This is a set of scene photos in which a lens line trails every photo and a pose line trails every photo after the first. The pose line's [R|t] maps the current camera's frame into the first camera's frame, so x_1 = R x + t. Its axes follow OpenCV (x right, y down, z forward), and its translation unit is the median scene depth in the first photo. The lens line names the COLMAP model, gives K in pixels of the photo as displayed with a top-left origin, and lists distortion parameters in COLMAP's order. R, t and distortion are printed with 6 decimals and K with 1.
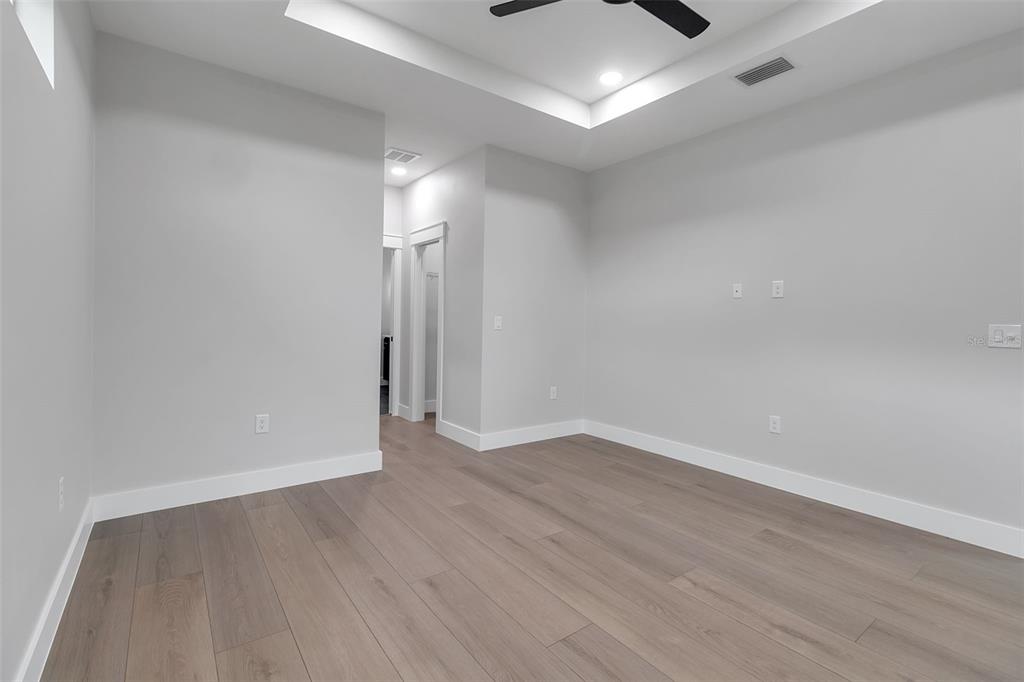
lens RADIAL K [[467.2, 0, 517.4], [0, 467.2, 324.7], [0, 0, 1]] dist [0.002547, 0.000013]
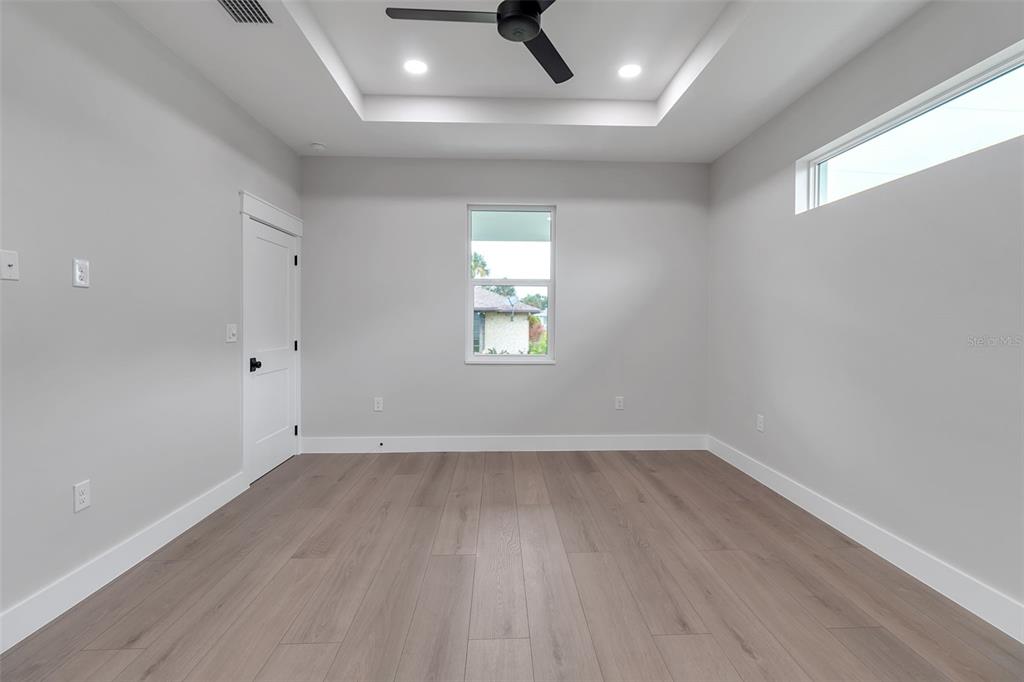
lens RADIAL K [[467.2, 0, 517.4], [0, 467.2, 324.7], [0, 0, 1]] dist [0.002547, 0.000013]
pose [[-0.824198, -0.025980, 0.565706, -0.411178], [-0.013234, 0.999558, 0.026623, -0.053246], [-0.566147, 0.014456, -0.824177, 1.897644]]
